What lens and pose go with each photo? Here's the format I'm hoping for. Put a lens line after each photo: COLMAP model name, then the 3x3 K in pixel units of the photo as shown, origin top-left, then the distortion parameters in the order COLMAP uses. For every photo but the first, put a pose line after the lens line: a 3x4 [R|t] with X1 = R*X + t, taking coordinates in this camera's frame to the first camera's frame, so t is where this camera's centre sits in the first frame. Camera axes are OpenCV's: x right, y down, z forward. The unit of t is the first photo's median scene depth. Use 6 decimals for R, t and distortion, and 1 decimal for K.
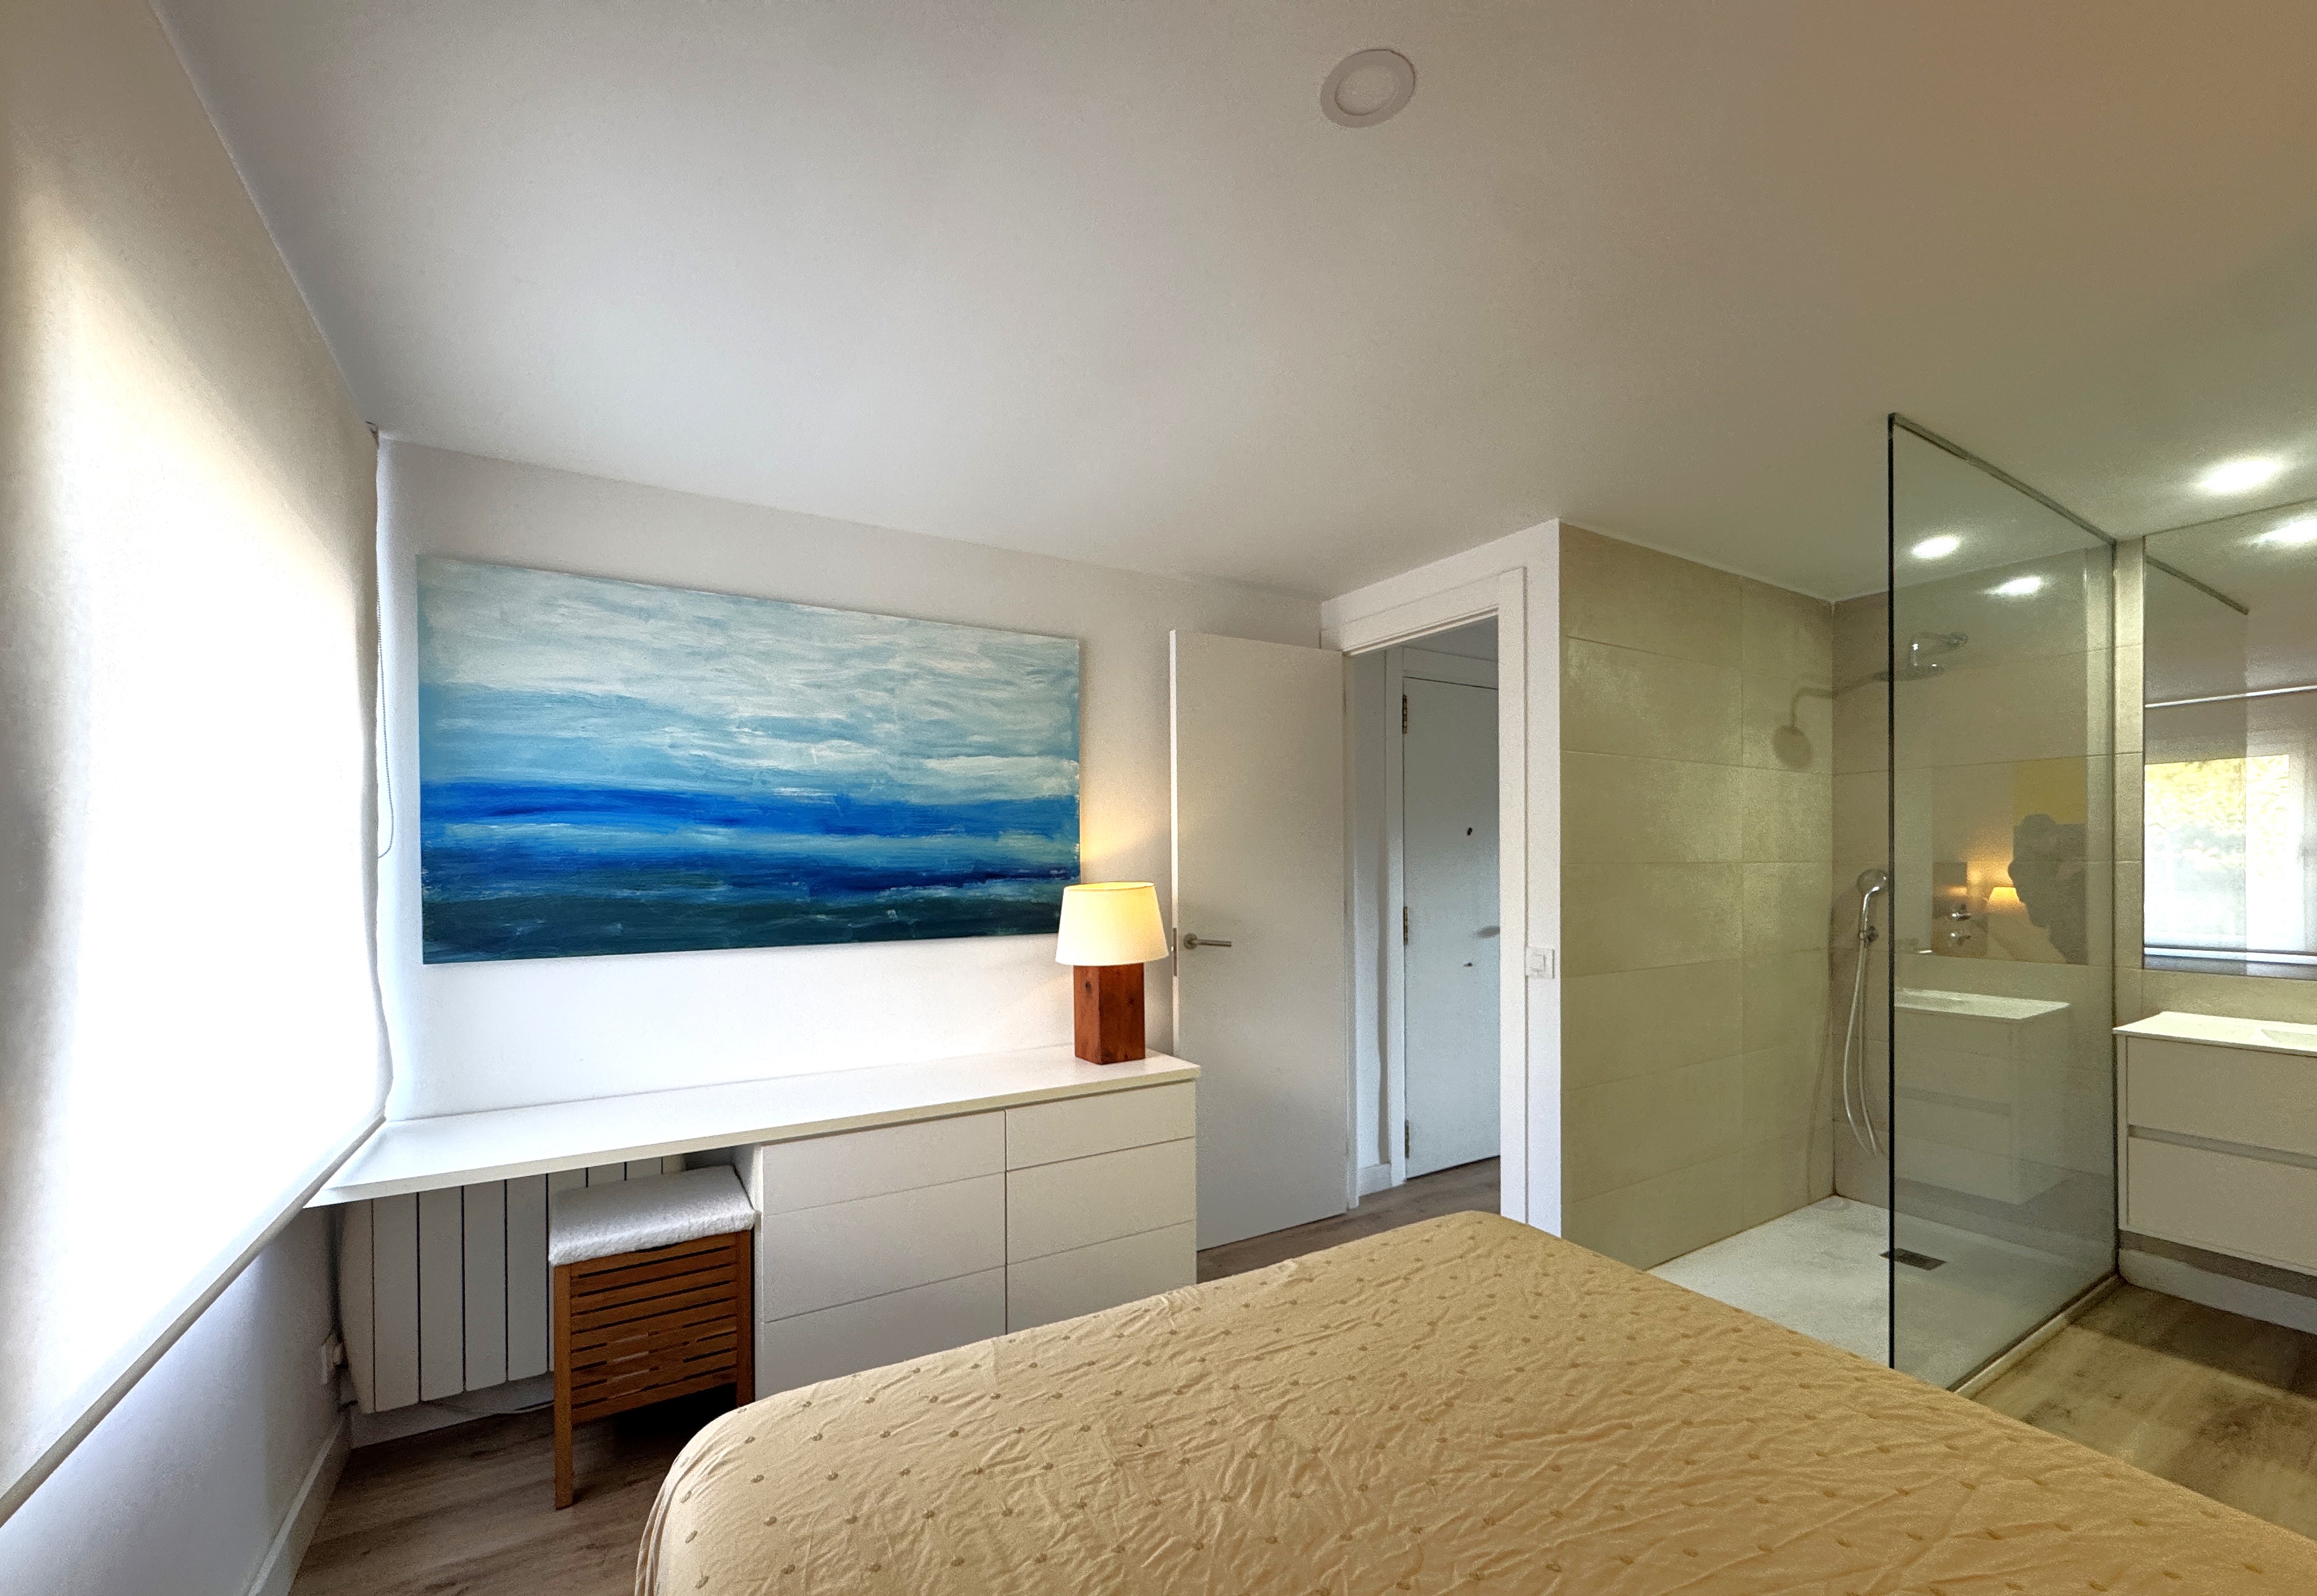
lens RADIAL K [[922.9, 0, 1161.3], [0, 922.9, 868.3], [0, 0, 1]] dist [-0.002865, 0.000190]
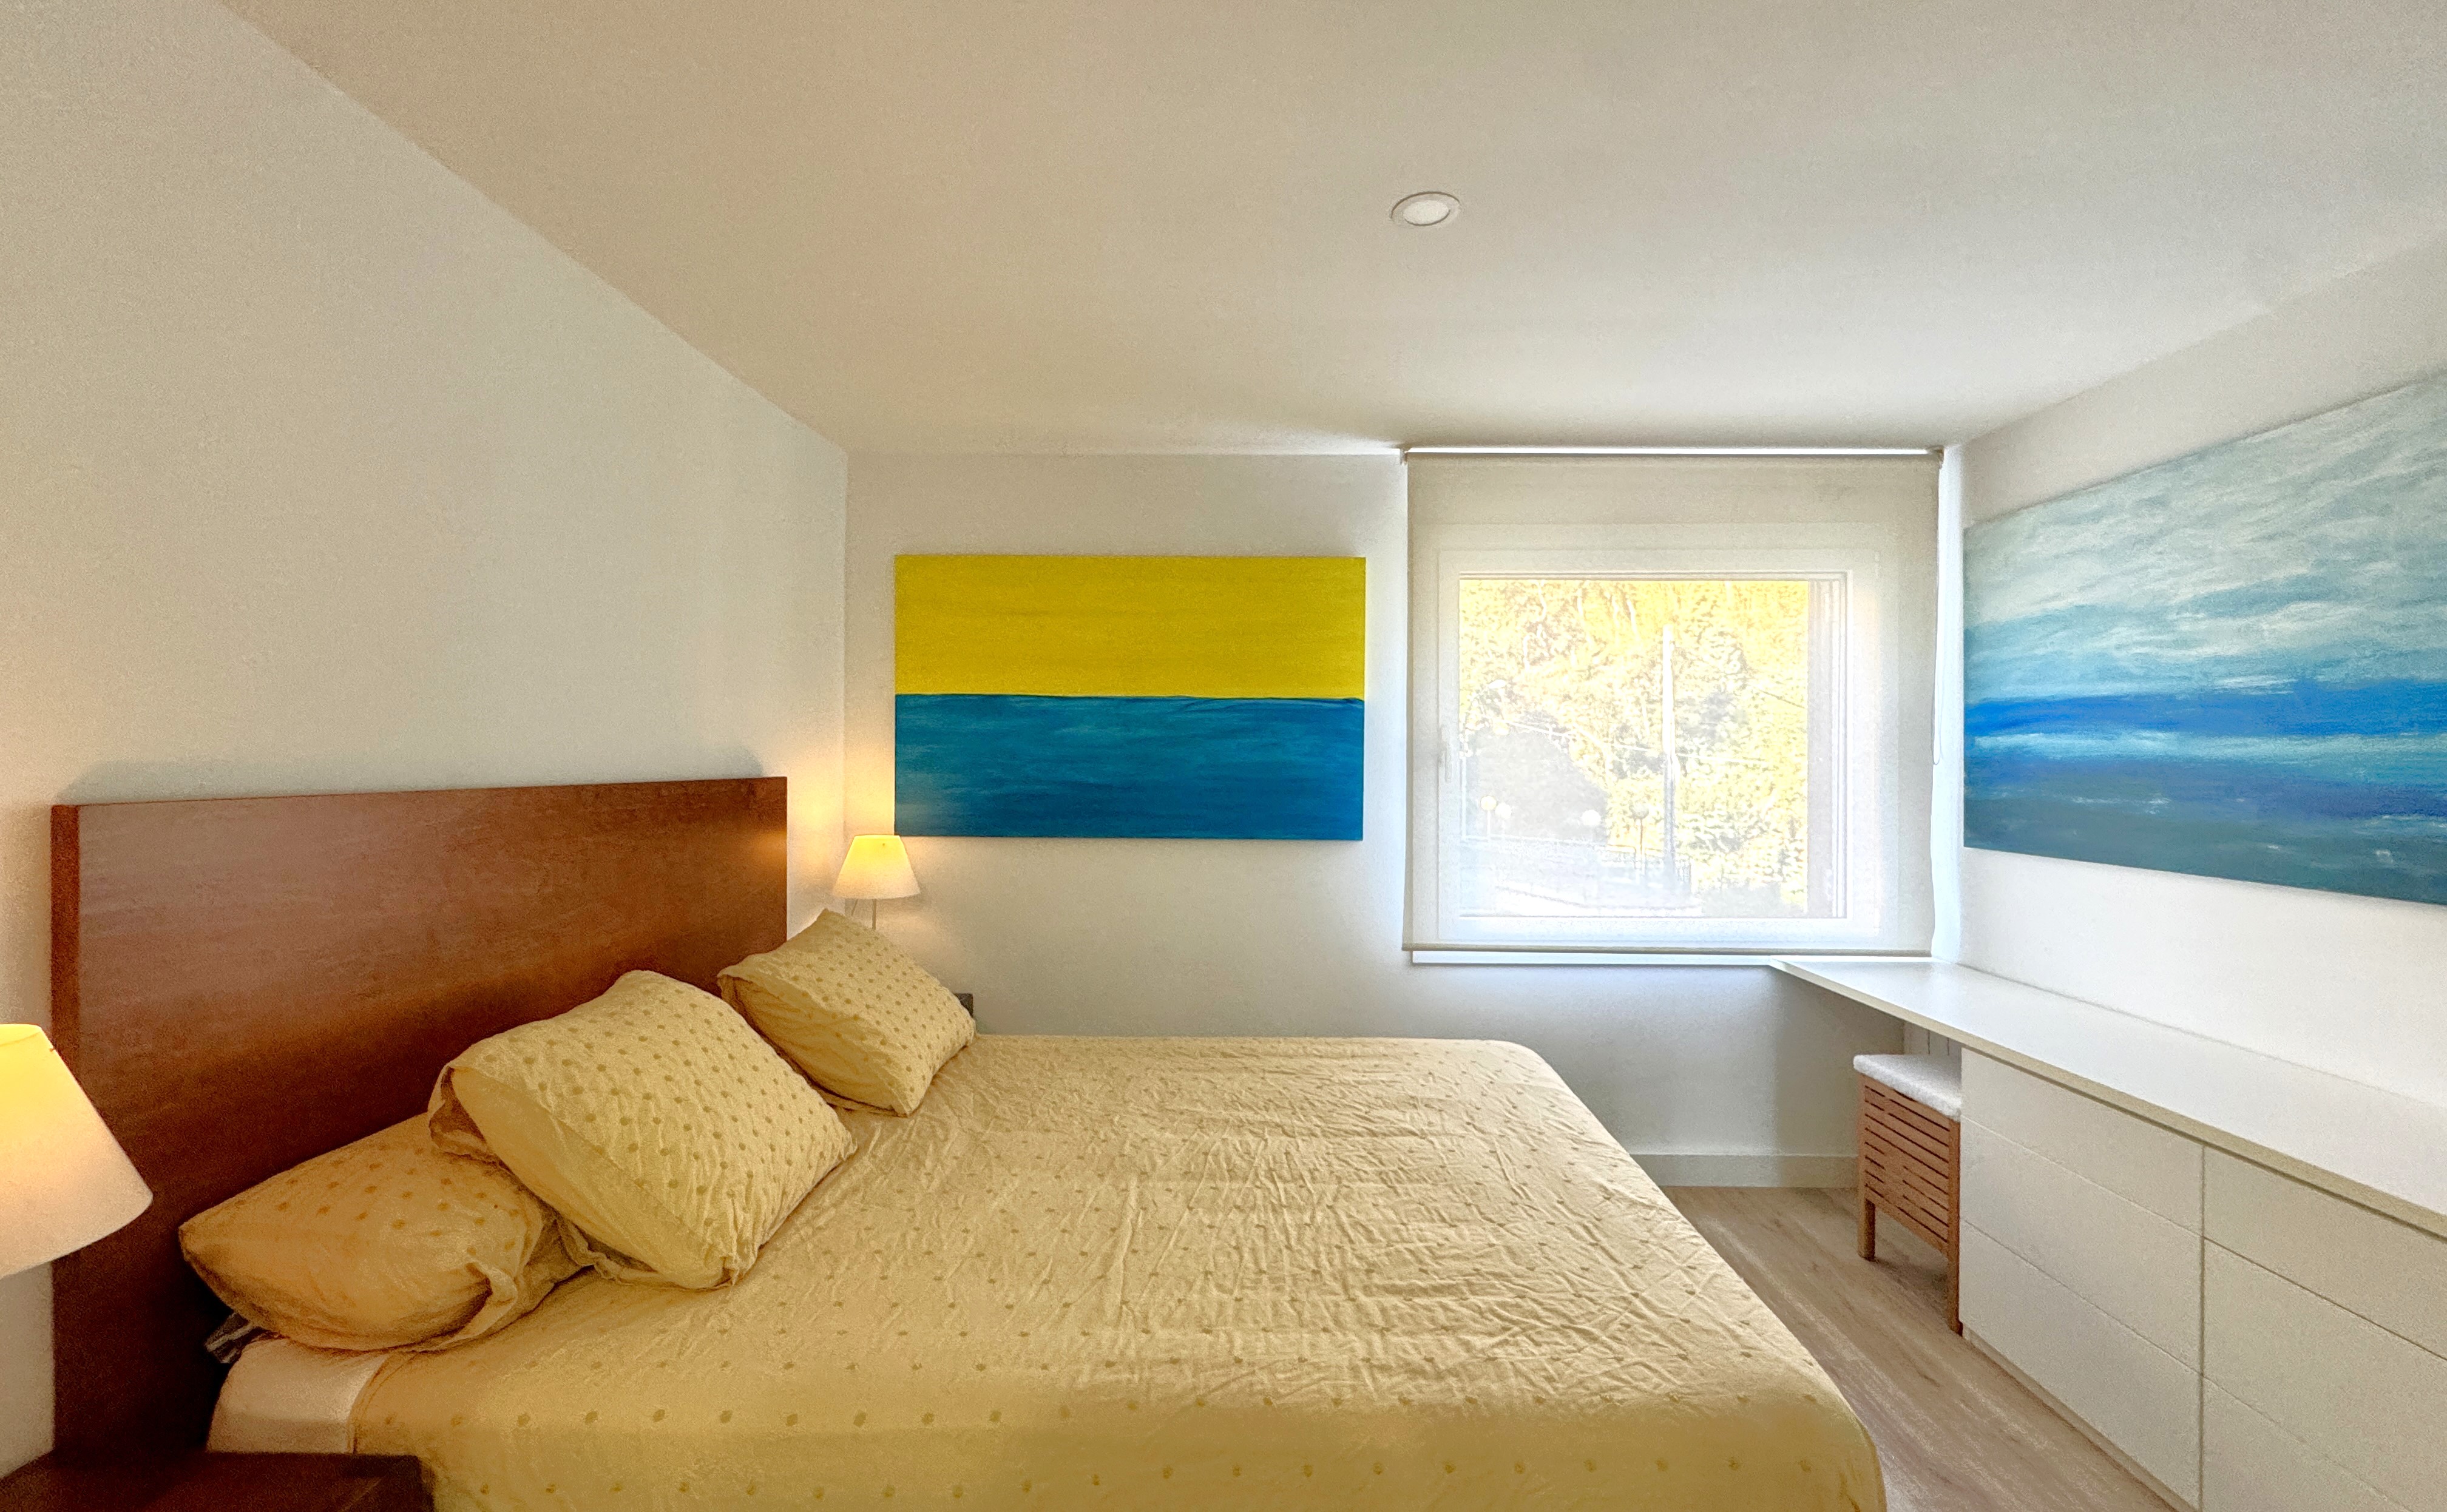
lens RADIAL K [[968.3, 0, 1225.1], [0, 968.3, 753.1], [0, 0, 1]] dist [0.000375, 0.000036]
pose [[-0.537516, 0.001301, -0.843253, 0.798419], [-0.002819, 0.999990, 0.003340, -0.024879], [0.843249, 0.004173, -0.537507, 0.762398]]
